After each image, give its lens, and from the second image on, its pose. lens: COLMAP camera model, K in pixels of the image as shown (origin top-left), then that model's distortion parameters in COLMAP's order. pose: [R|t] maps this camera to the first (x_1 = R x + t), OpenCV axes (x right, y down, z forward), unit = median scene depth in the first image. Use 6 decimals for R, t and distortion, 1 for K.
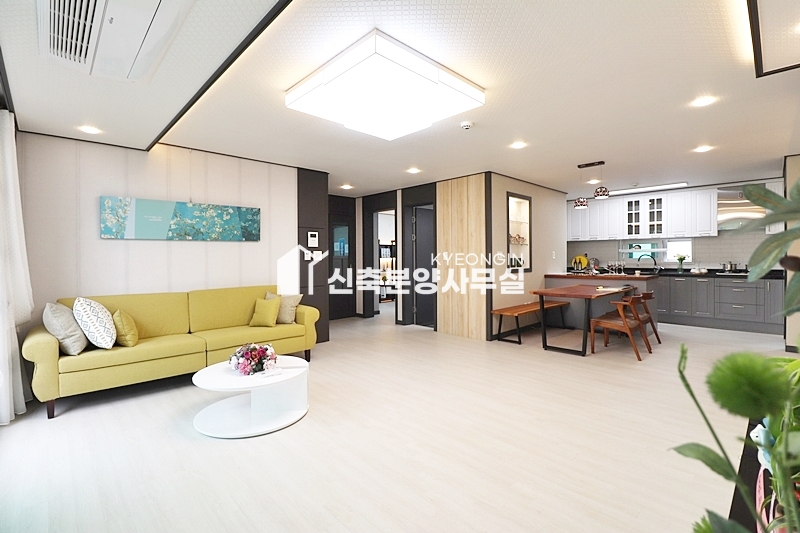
lens RADIAL K [[377.2, 0, 403.0], [0, 377.2, 260.5], [0, 0, 1]] dist [0.002145, -0.010867]
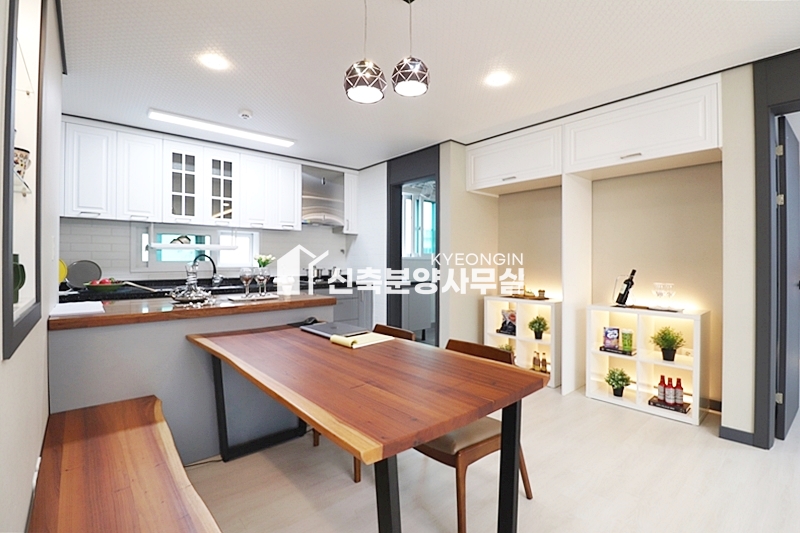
lens RADIAL K [[377.2, 0, 403.0], [0, 377.2, 260.5], [0, 0, 1]] dist [0.002145, -0.010867]
pose [[0.045034, 0.008356, 0.998950, 0.163513], [0.002819, 0.999960, -0.008492, -0.001137], [-0.998981, 0.003198, 0.045009, 1.051806]]
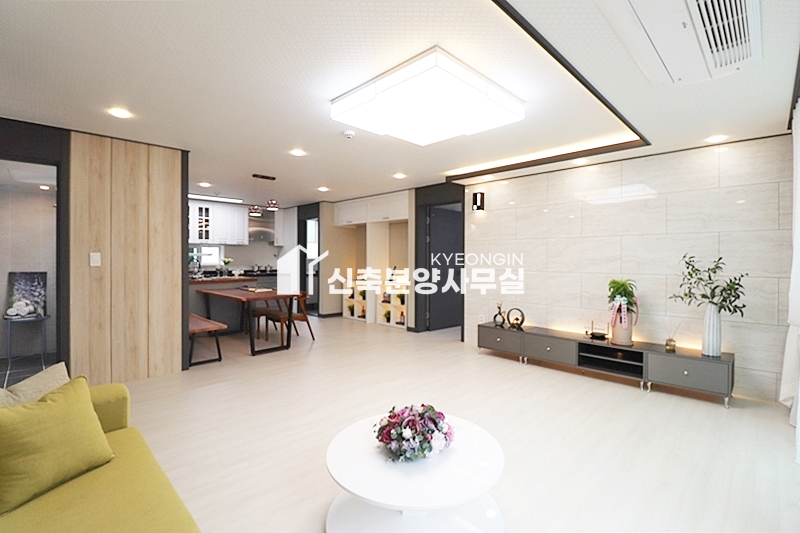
lens RADIAL K [[377.2, 0, 403.0], [0, 377.2, 260.5], [0, 0, 1]] dist [0.002145, -0.010867]
pose [[-0.028416, 0.000602, 0.999596, -0.660179], [0.002210, 0.999997, -0.000540, -0.011983], [-0.999594, 0.002194, -0.028417, 0.684021]]
